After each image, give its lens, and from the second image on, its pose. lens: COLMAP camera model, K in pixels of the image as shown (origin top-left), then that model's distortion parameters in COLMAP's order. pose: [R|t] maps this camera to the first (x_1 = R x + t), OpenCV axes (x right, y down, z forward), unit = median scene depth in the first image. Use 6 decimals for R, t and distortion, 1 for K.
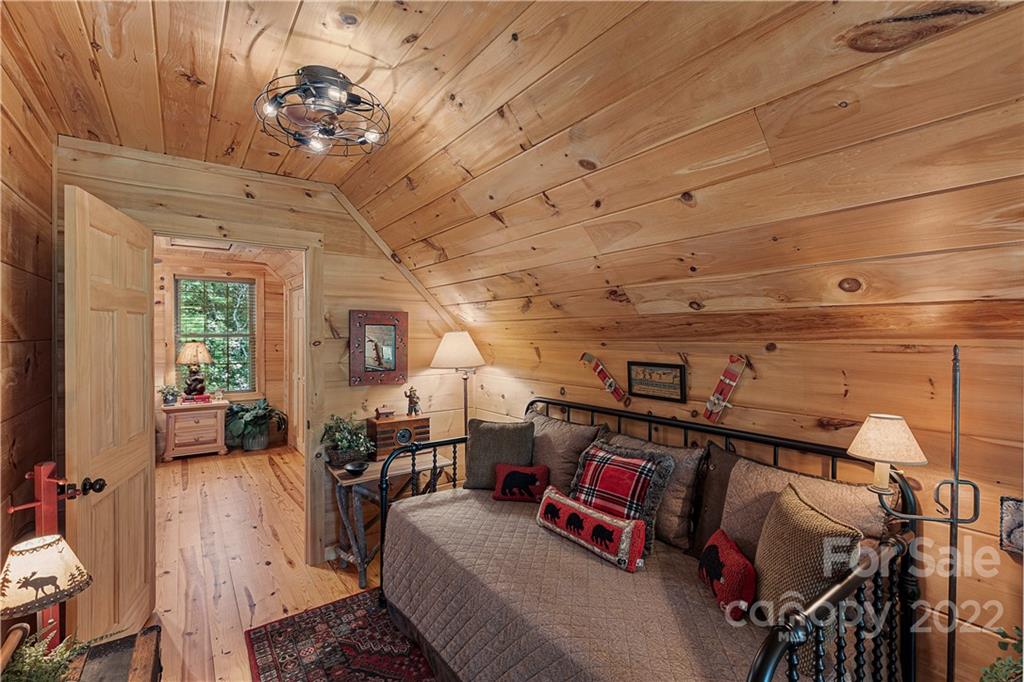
lens RADIAL K [[460.7, 0, 507.9], [0, 460.7, 340.6], [0, 0, 1]] dist [0.004280, -0.000028]
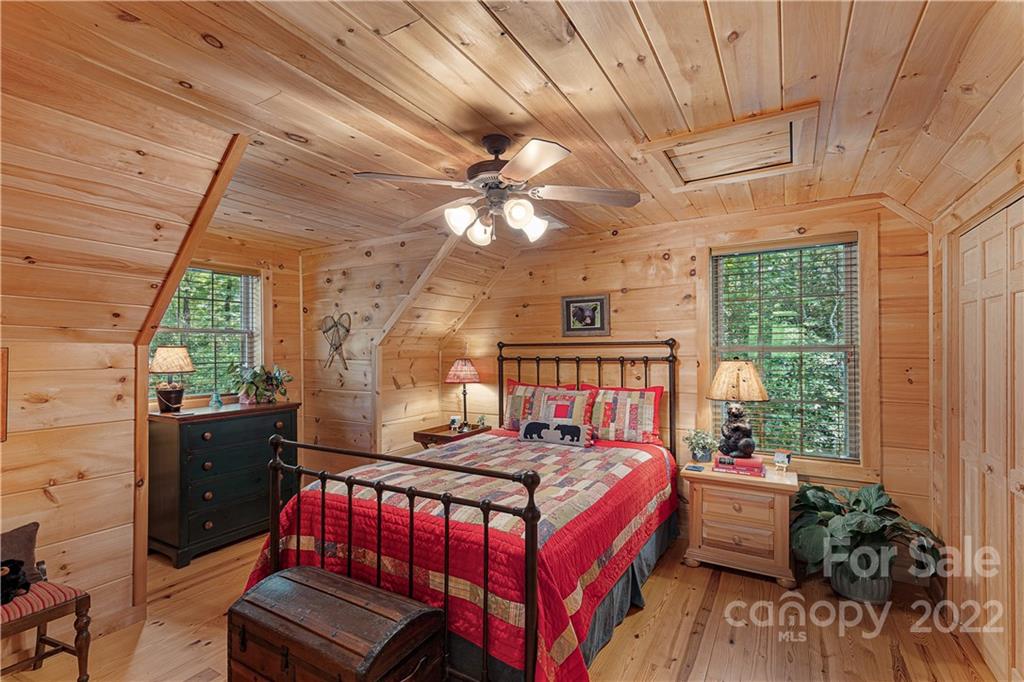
lens RADIAL K [[460.7, 0, 508.4], [0, 460.7, 347.1], [0, 0, 1]] dist [0.004280, -0.000028]
pose [[0.398370, -0.007884, -0.917191, -0.276007], [-0.005313, 0.999926, -0.010903, -0.005669], [0.917209, 0.009217, 0.398299, 0.522113]]
